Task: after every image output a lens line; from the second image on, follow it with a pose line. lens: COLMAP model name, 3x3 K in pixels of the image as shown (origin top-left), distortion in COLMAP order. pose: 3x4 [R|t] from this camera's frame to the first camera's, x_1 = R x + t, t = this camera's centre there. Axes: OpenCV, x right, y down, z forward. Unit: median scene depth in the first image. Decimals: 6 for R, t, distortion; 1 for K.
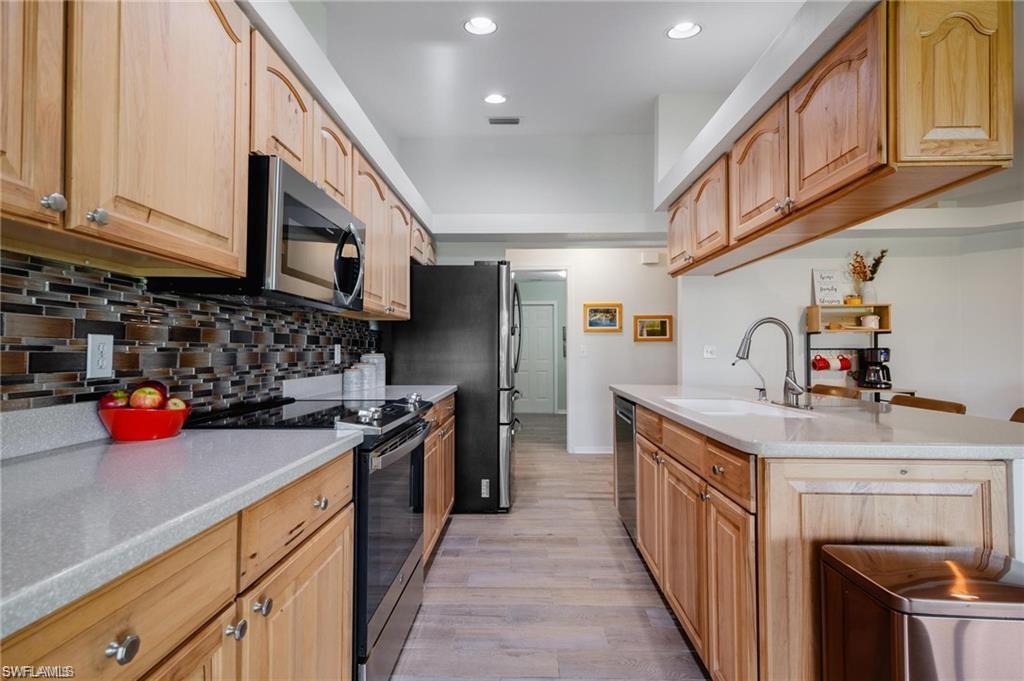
lens RADIAL K [[464.4, 0, 529.0], [0, 464.4, 344.1], [0, 0, 1]] dist [0.013681, -0.002098]
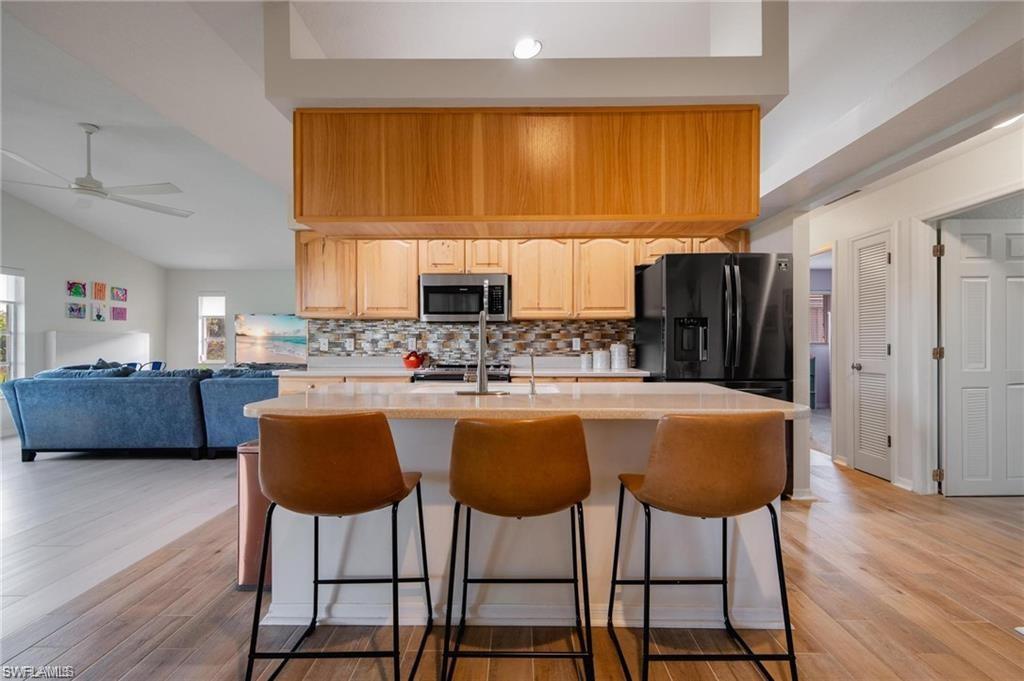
lens RADIAL K [[464.4, 0, 516.1], [0, 464.4, 343.8], [0, 0, 1]] dist [0.013681, -0.002098]
pose [[0.012200, 0.001541, -0.999924, 1.448601], [0.016670, 0.999860, 0.001744, 0.017748], [0.999787, -0.016690, 0.012173, 0.960833]]
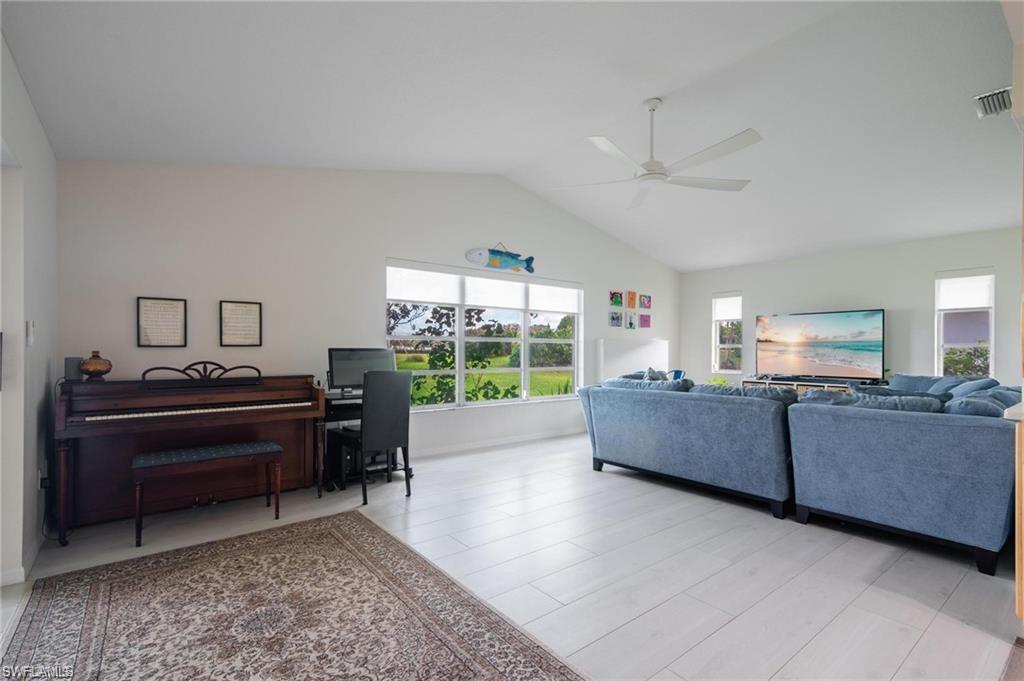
lens RADIAL K [[464.4, 0, 506.4], [0, 464.4, 348.8], [0, 0, 1]] dist [0.013681, -0.002098]
pose [[-0.784305, -0.004916, -0.620356, 0.900100], [0.007385, 0.999824, -0.017260, 0.009005], [0.620331, -0.018118, -0.784131, 0.156903]]
